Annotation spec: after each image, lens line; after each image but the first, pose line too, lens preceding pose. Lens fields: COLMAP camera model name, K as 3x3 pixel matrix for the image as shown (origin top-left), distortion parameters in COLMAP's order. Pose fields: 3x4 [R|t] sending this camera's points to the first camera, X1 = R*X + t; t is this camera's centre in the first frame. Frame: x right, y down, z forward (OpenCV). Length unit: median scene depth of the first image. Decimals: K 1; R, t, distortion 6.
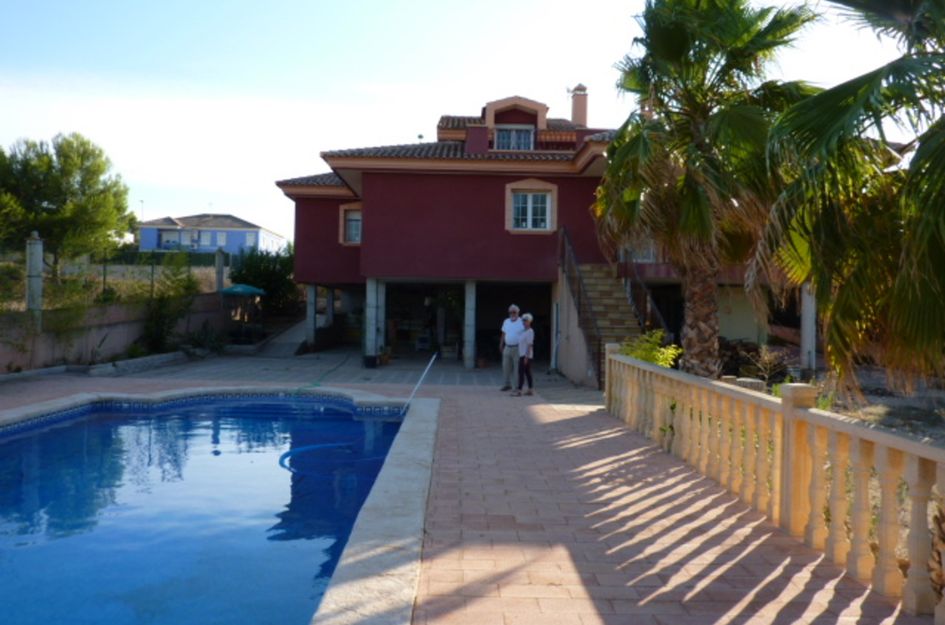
lens RADIAL K [[698.1, 0, 467.7], [0, 698.1, 313.1], [0, 0, 1]] dist [-0.026575, -0.008466]
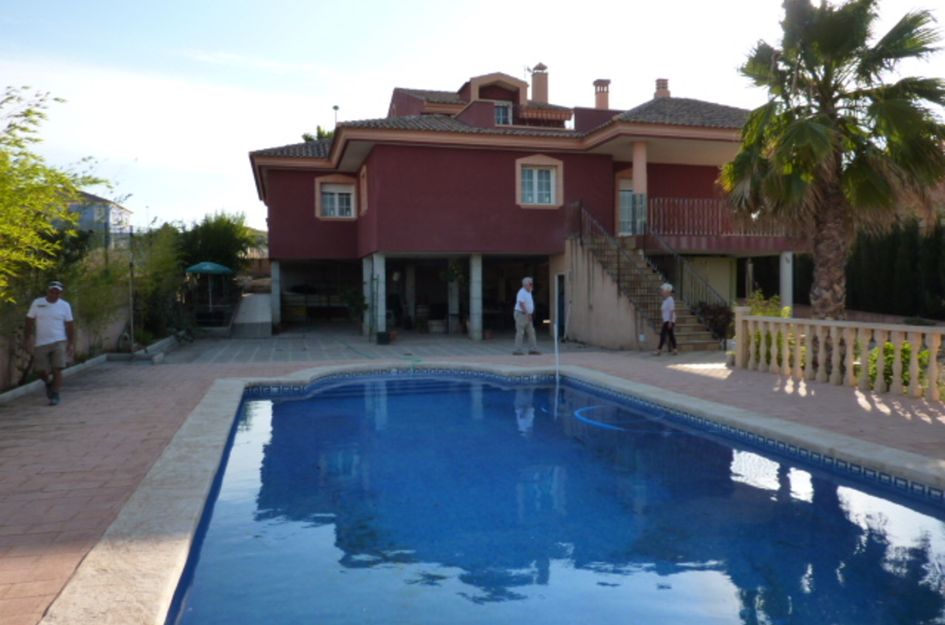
lens RADIAL K [[698.1, 0, 467.7], [0, 698.1, 313.1], [0, 0, 1]] dist [-0.026575, -0.008466]
pose [[0.970326, -0.034066, 0.239387, -0.263126], [0.025777, 0.998958, 0.037674, 0.000623], [-0.240421, -0.030385, 0.970193, 0.013890]]
